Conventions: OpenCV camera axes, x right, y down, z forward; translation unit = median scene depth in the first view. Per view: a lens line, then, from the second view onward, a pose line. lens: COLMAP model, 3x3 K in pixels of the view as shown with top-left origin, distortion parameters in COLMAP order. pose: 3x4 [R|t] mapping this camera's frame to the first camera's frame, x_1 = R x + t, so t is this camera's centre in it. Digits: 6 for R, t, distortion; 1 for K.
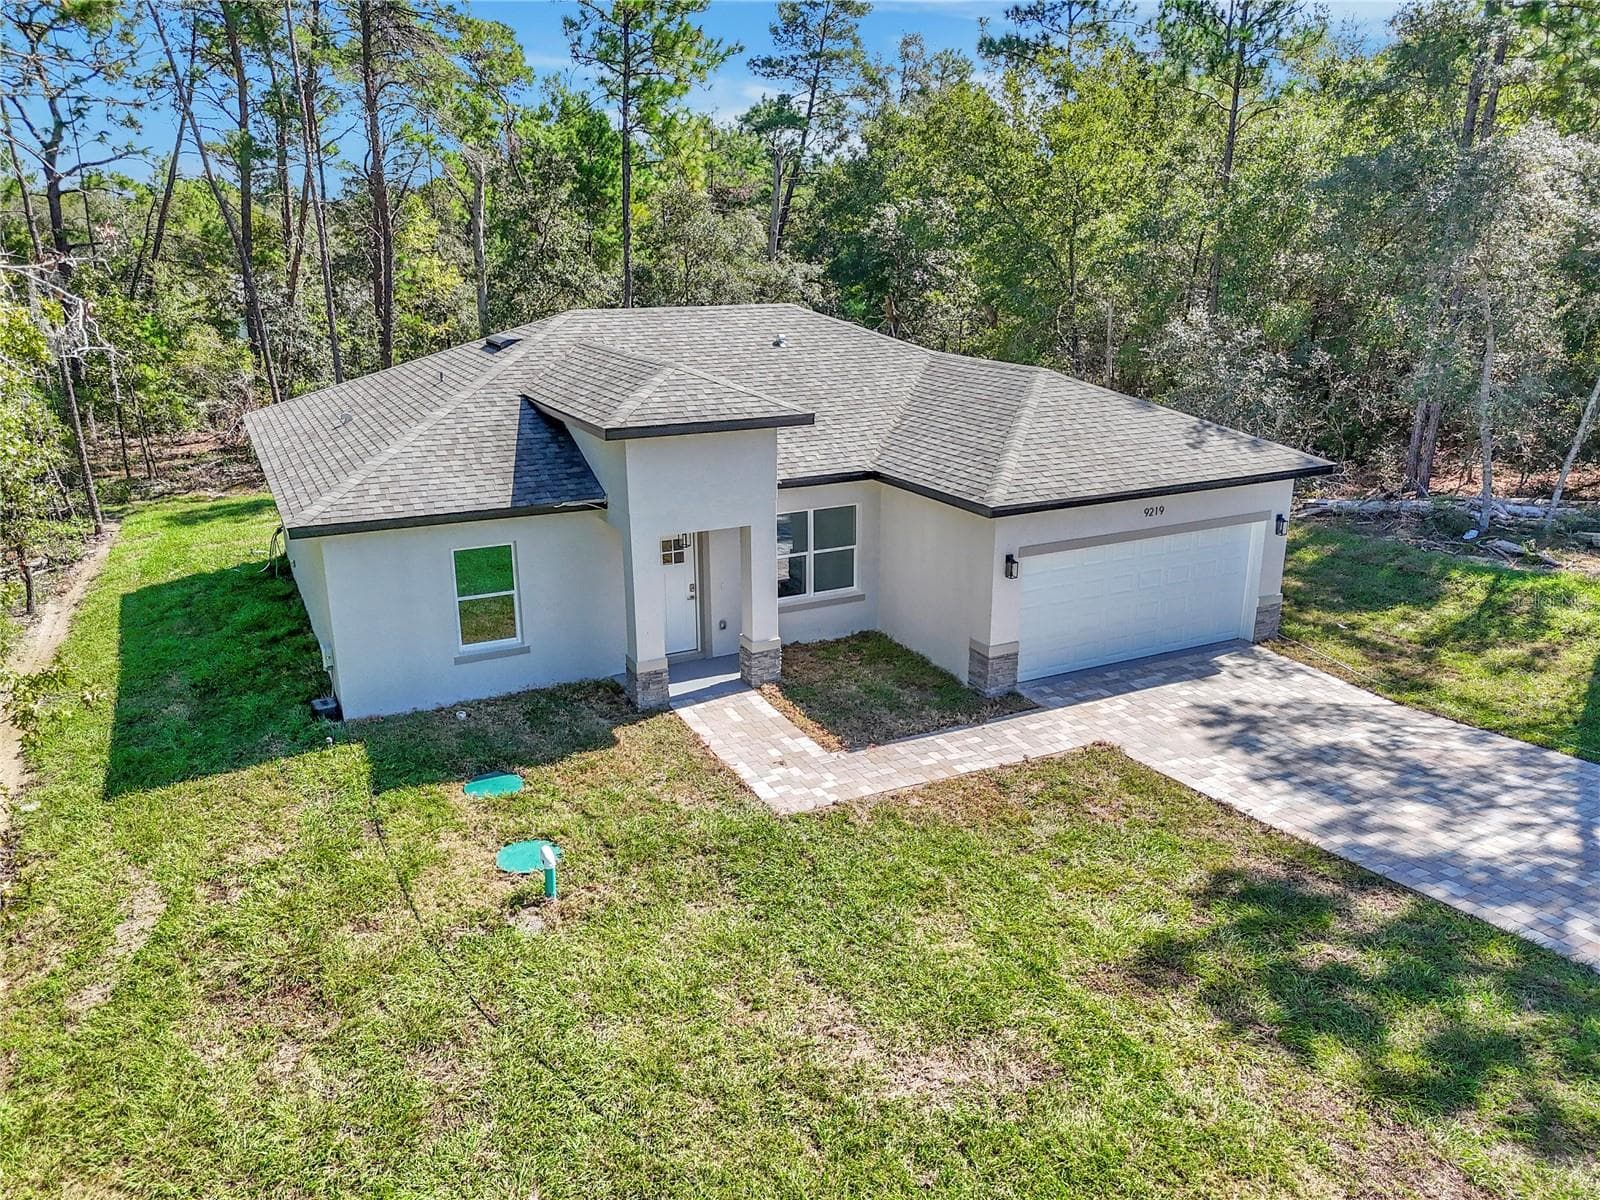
lens RADIAL K [[1161.7, 0, 800.0], [0, 1161.7, 600.0], [0, 0, 1]] dist [0.072518, -0.053680]
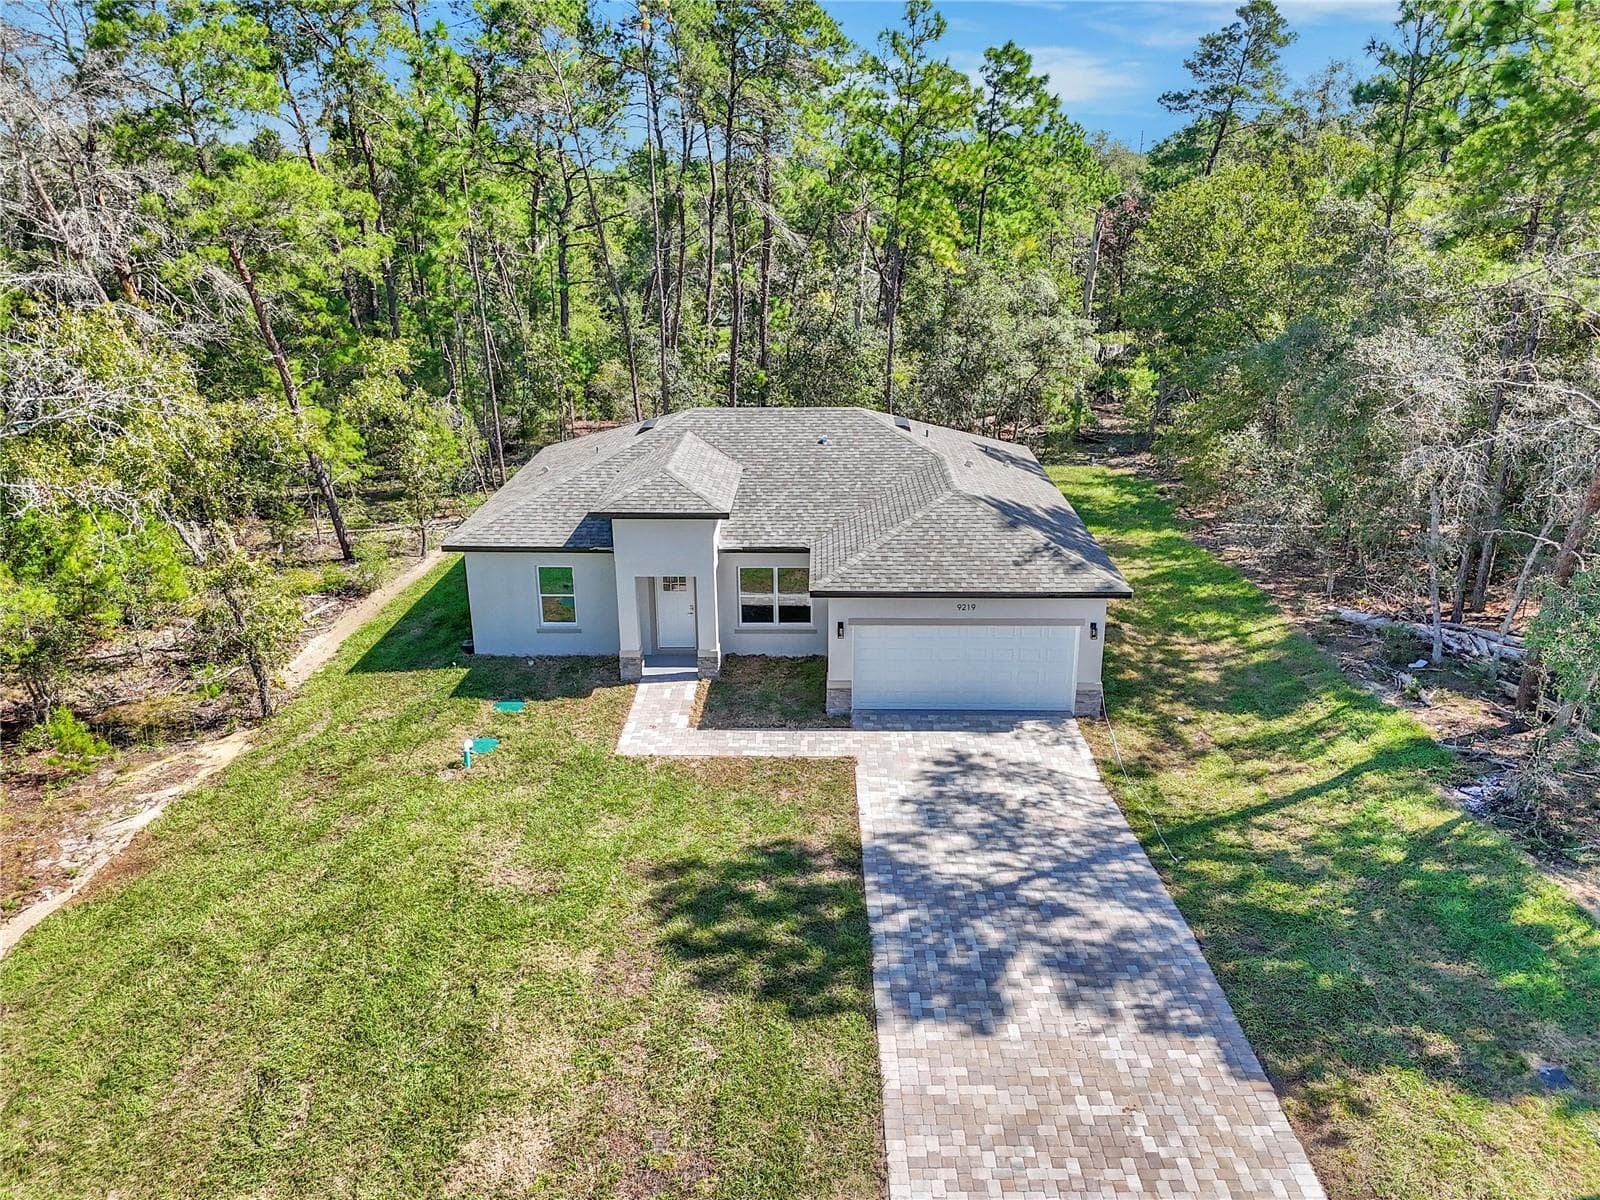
lens RADIAL K [[1161.7, 0, 800.0], [0, 1161.7, 600.0], [0, 0, 1]] dist [0.072518, -0.053680]
pose [[0.883897, 0.155061, -0.441228, 0.803198], [-0.138020, 0.987904, 0.070687, -0.168710], [0.446851, -0.001582, 0.894607, -0.346351]]
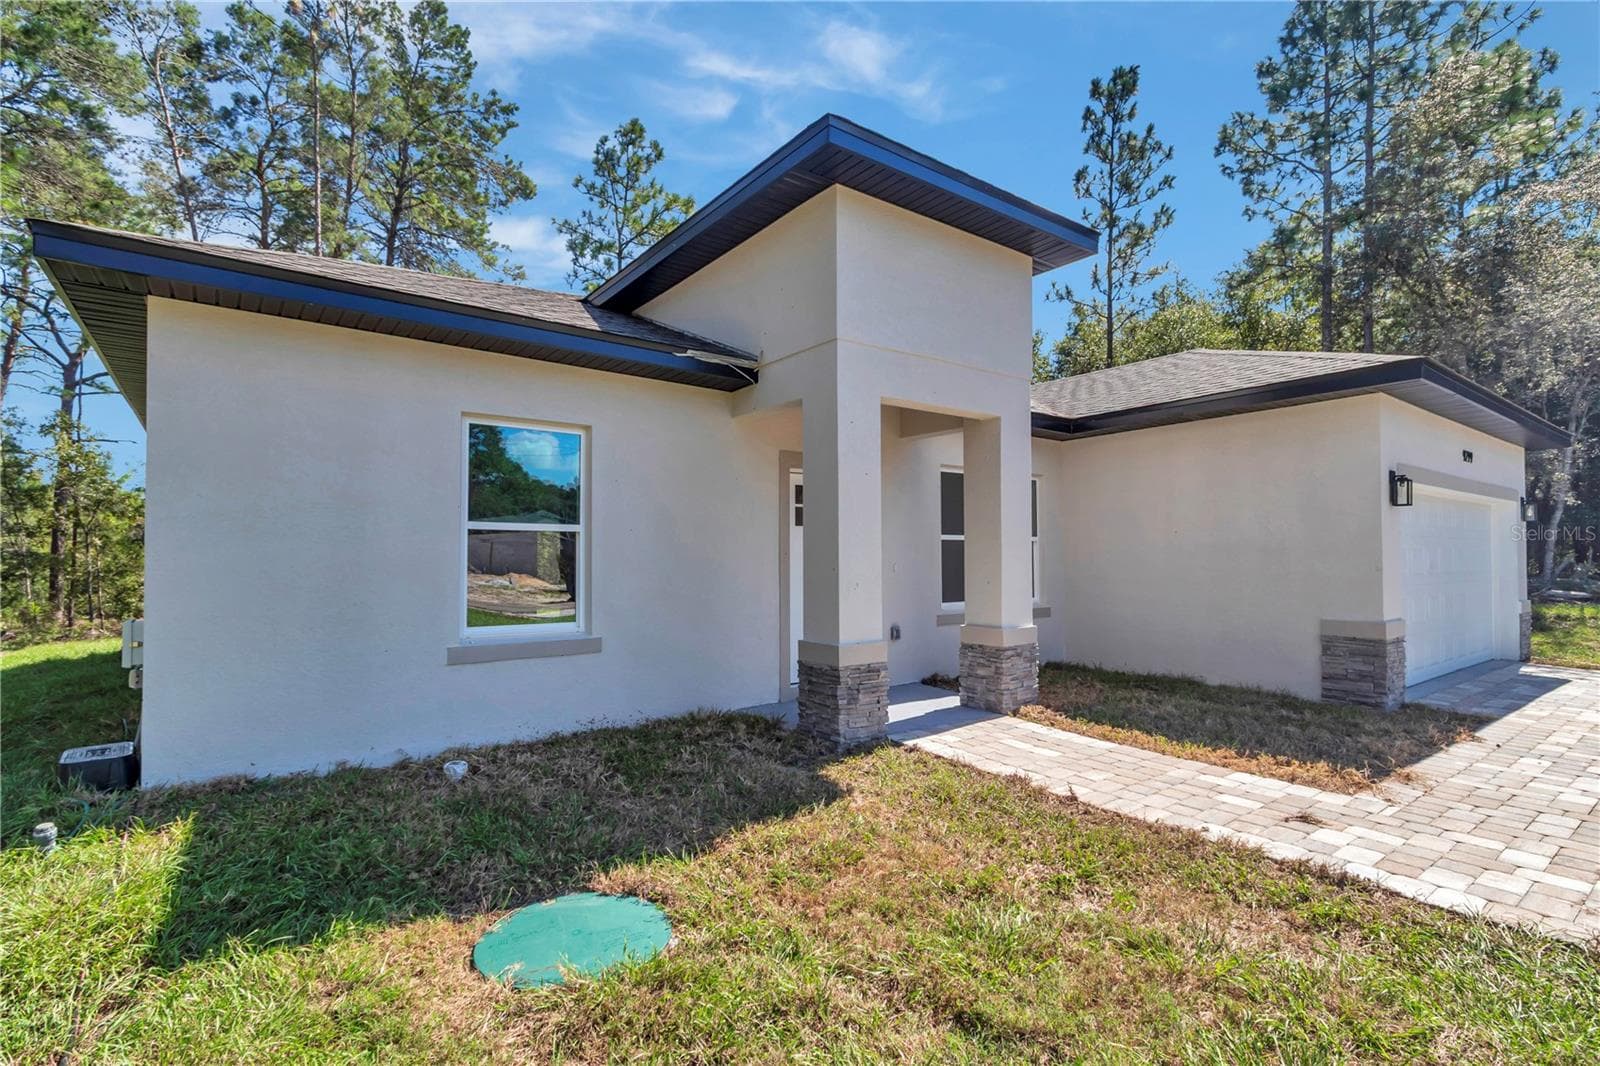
lens RADIAL K [[733.7, 0, 801.9], [0, 733.7, 545.0], [0, 0, 1]] dist [0.001393, 0.000076]
pose [[0.984103, 0.007924, 0.177421, -0.216569], [0.049746, 0.946713, -0.318212, 0.114983], [-0.170488, 0.321980, 0.931270, 0.710571]]
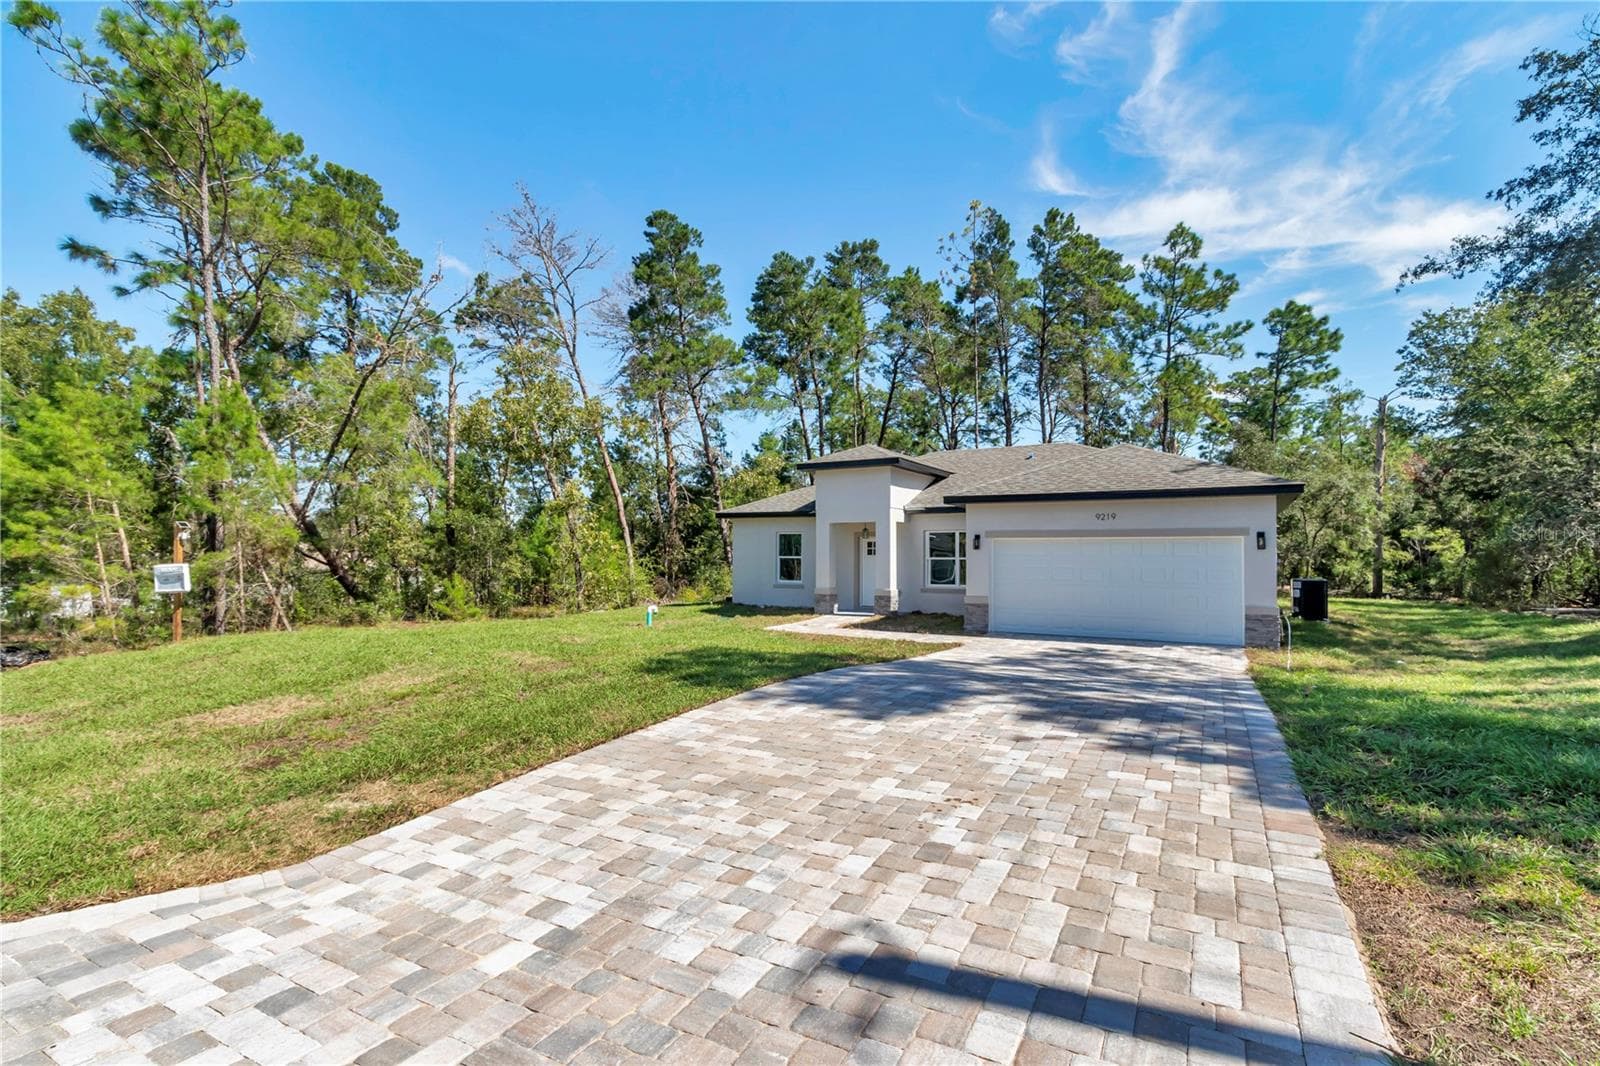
lens RADIAL K [[733.7, 0, 801.9], [0, 733.7, 545.0], [0, 0, 1]] dist [0.001393, 0.000076]
pose [[0.548748, -0.001593, -0.835986, 0.888077], [-0.255131, 0.951972, -0.169284, 0.202905], [0.796105, 0.306180, 0.521987, 0.324885]]
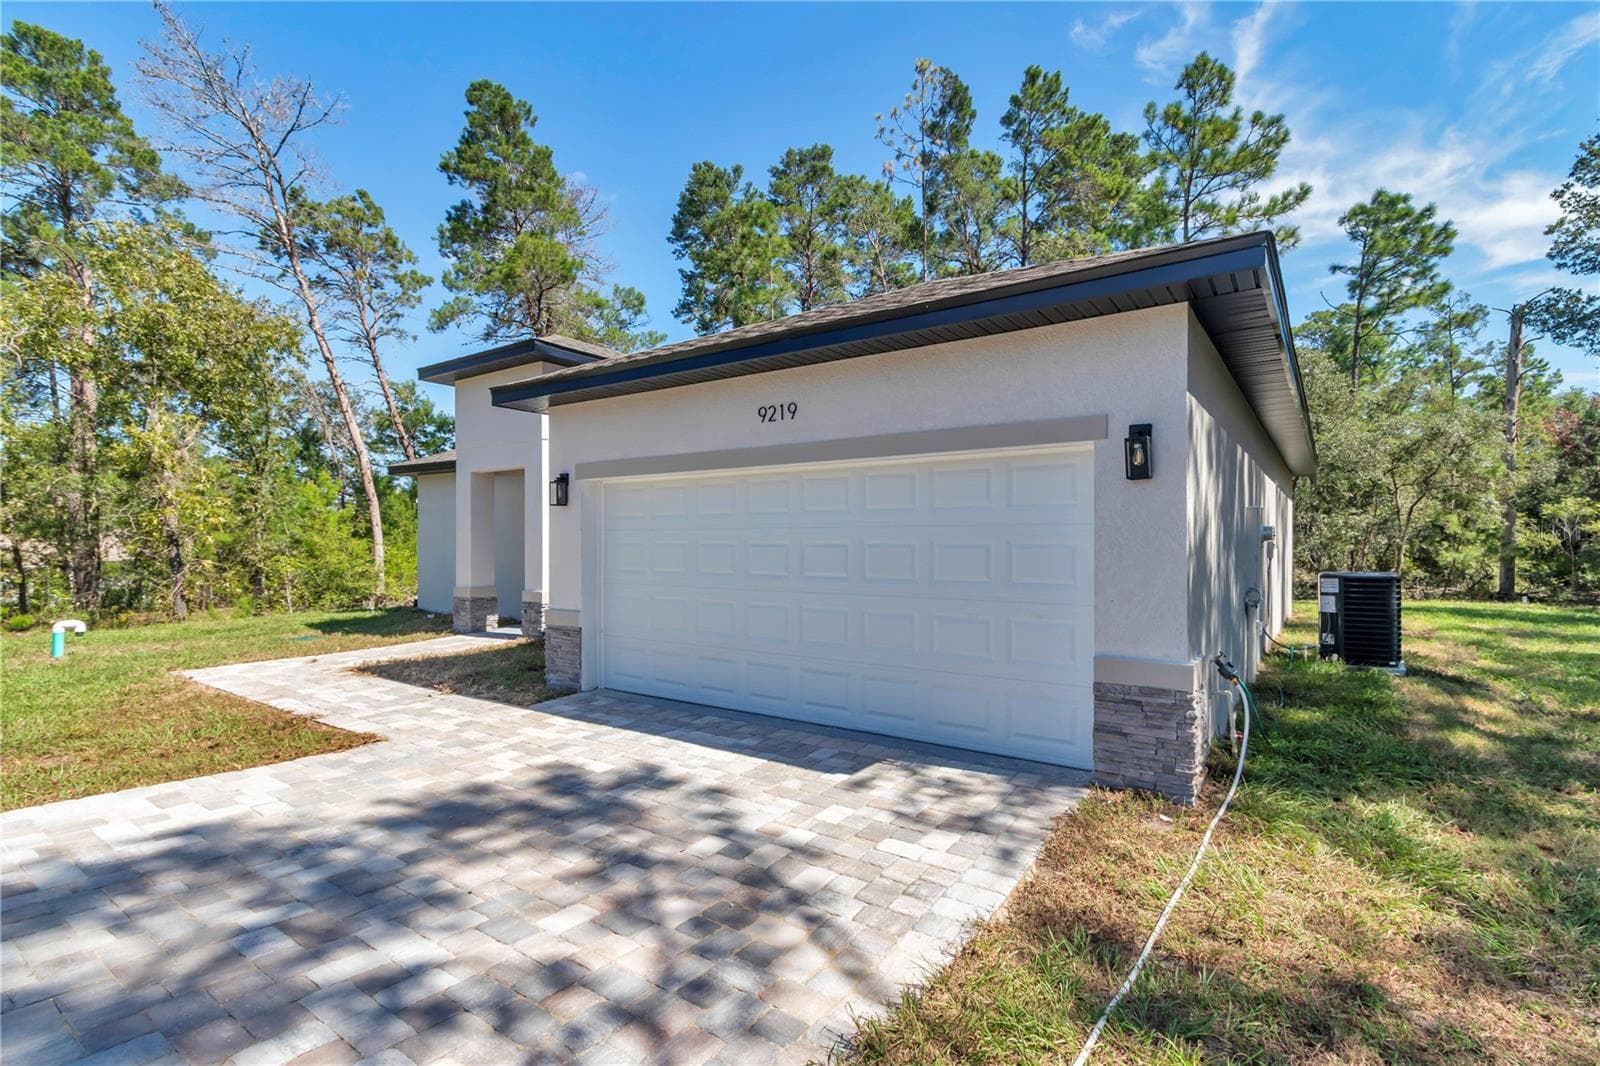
lens RADIAL K [[750.6, 0, 795.8], [0, 750.6, 542.4], [0, 0, 1]] dist [-0.000115, -0.000120]
pose [[0.471618, 0.005387, -0.881786, 0.657200], [-0.267518, 0.953727, -0.137254, 0.025694], [0.840244, 0.300625, 0.451236, 0.955311]]
